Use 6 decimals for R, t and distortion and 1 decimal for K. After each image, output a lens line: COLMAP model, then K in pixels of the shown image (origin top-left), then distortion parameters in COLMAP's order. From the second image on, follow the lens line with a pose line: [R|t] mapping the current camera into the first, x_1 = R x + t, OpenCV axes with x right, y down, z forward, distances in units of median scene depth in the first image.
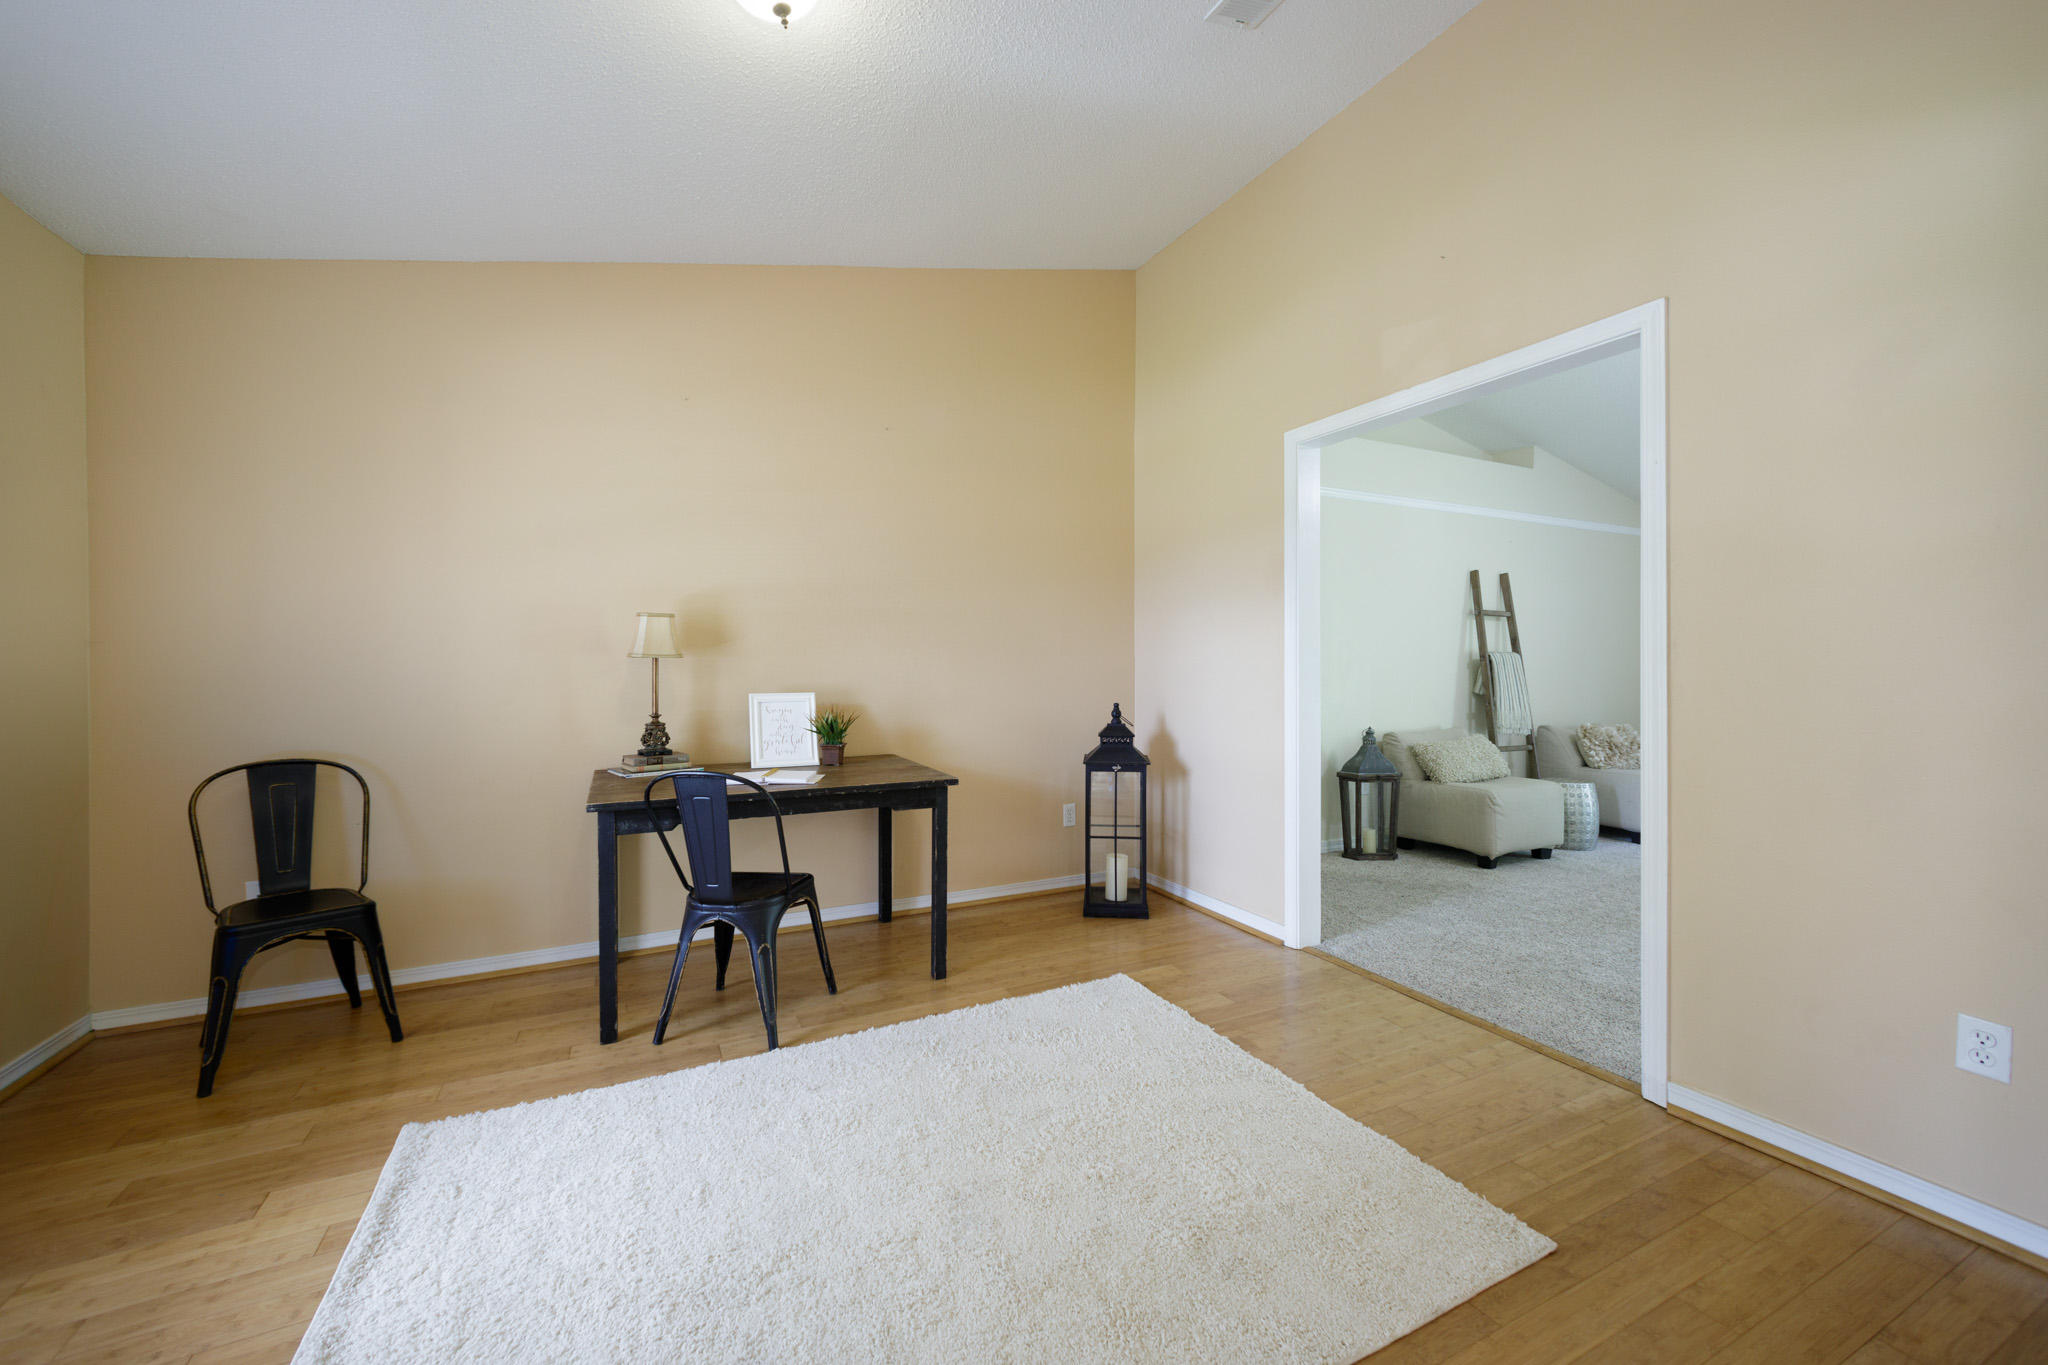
lens RADIAL K [[791.9, 0, 1017.8], [0, 791.9, 674.8], [0, 0, 1]] dist [-0.000132, 0.000013]
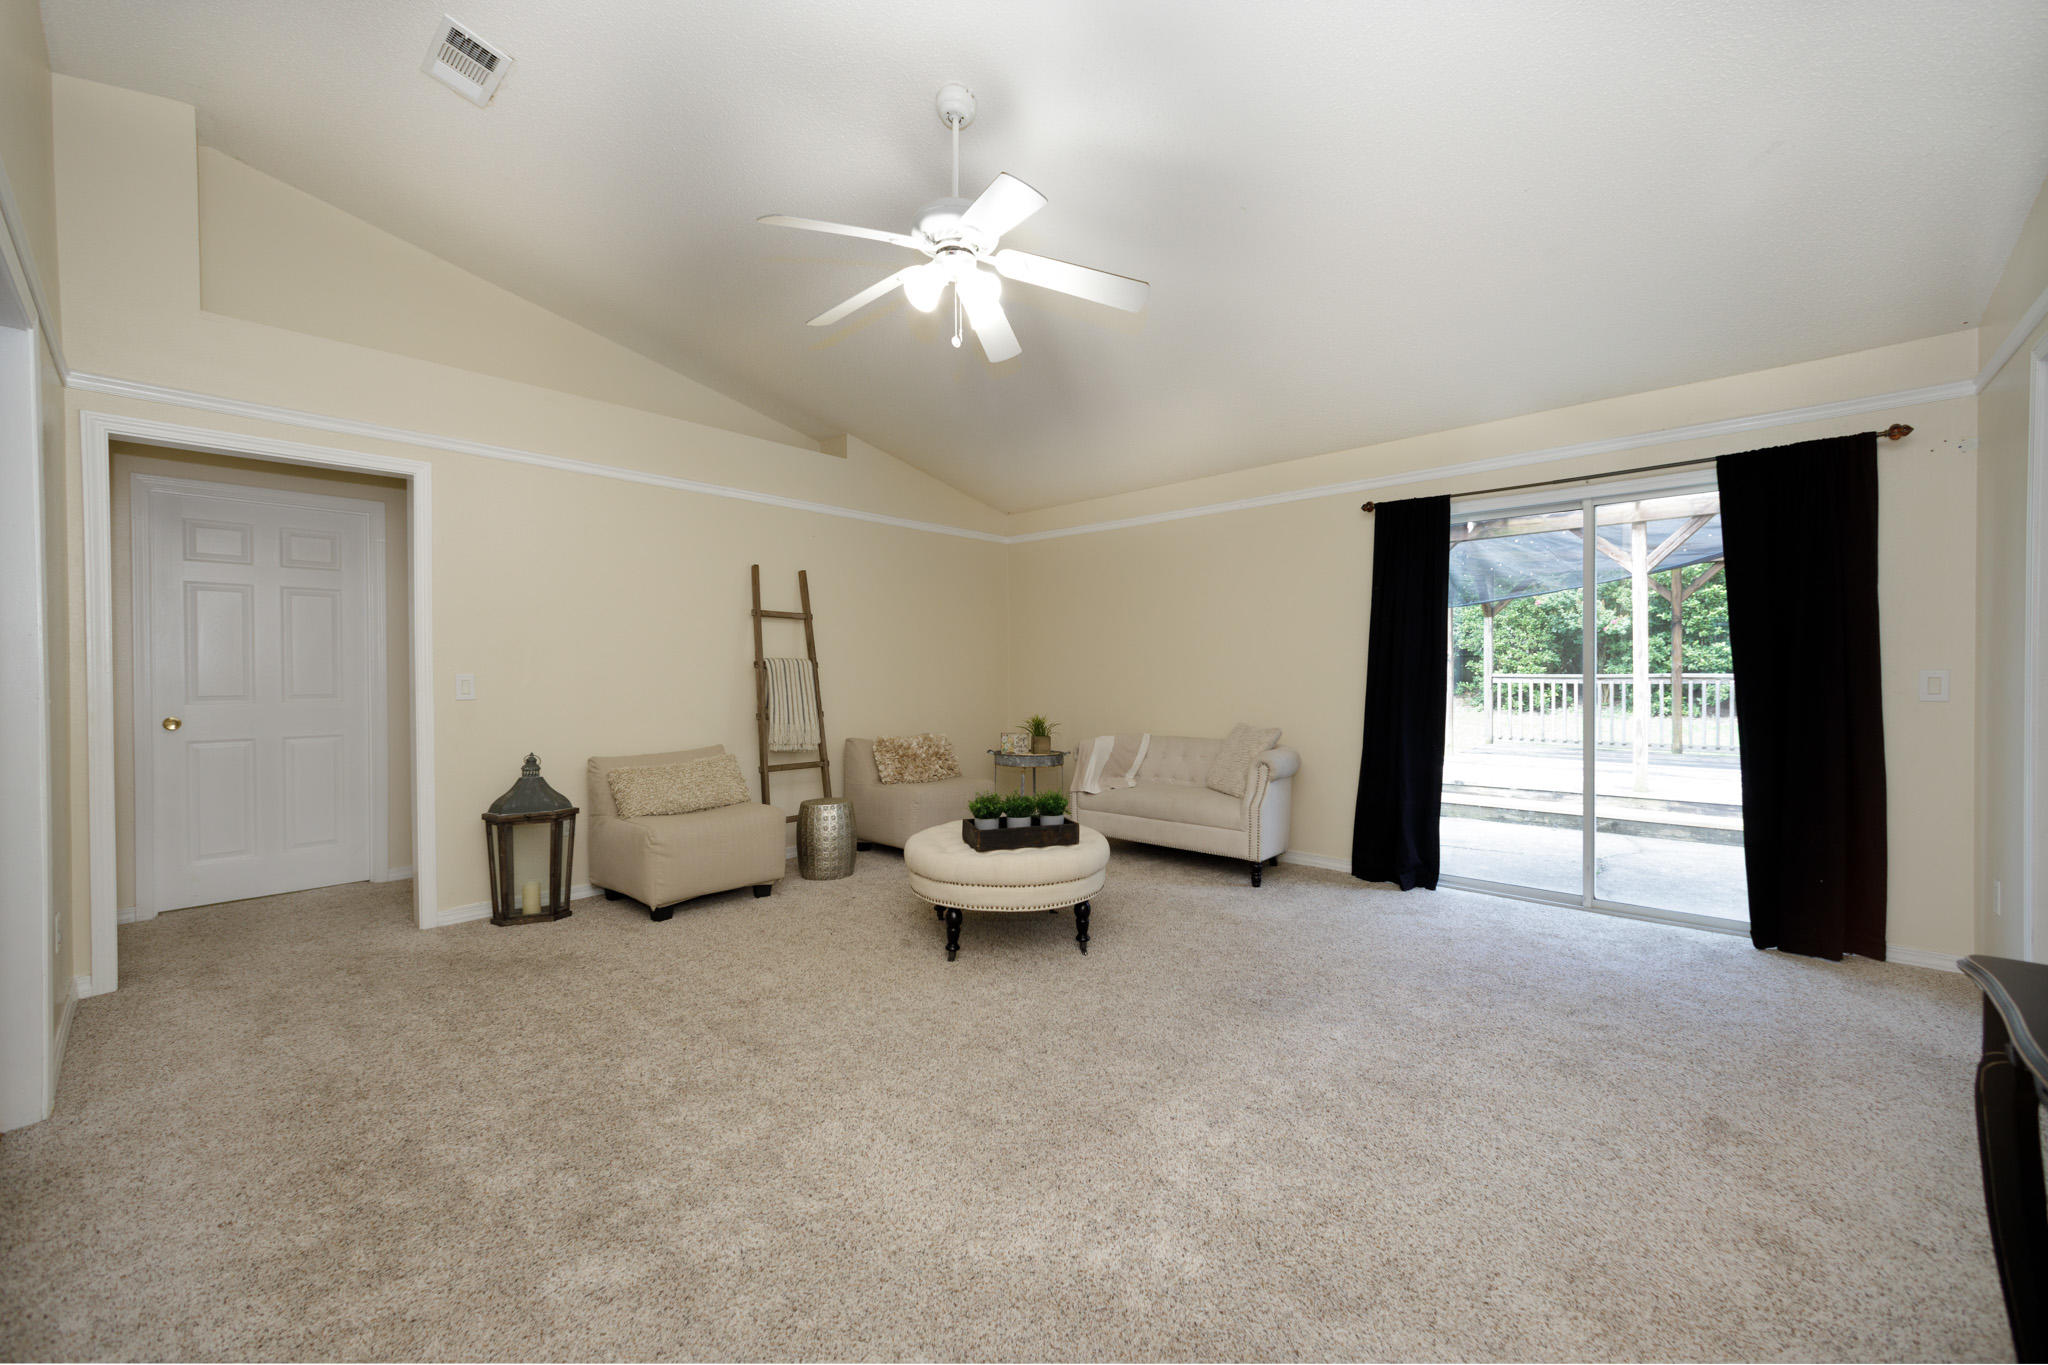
lens RADIAL K [[791.9, 0, 1017.8], [0, 791.9, 674.8], [0, 0, 1]] dist [-0.000132, 0.000013]
pose [[0.934173, -0.006469, 0.356763, 0.535514], [0.004929, 0.999974, 0.005226, -0.013014], [-0.356787, -0.003123, 0.934180, 0.070369]]
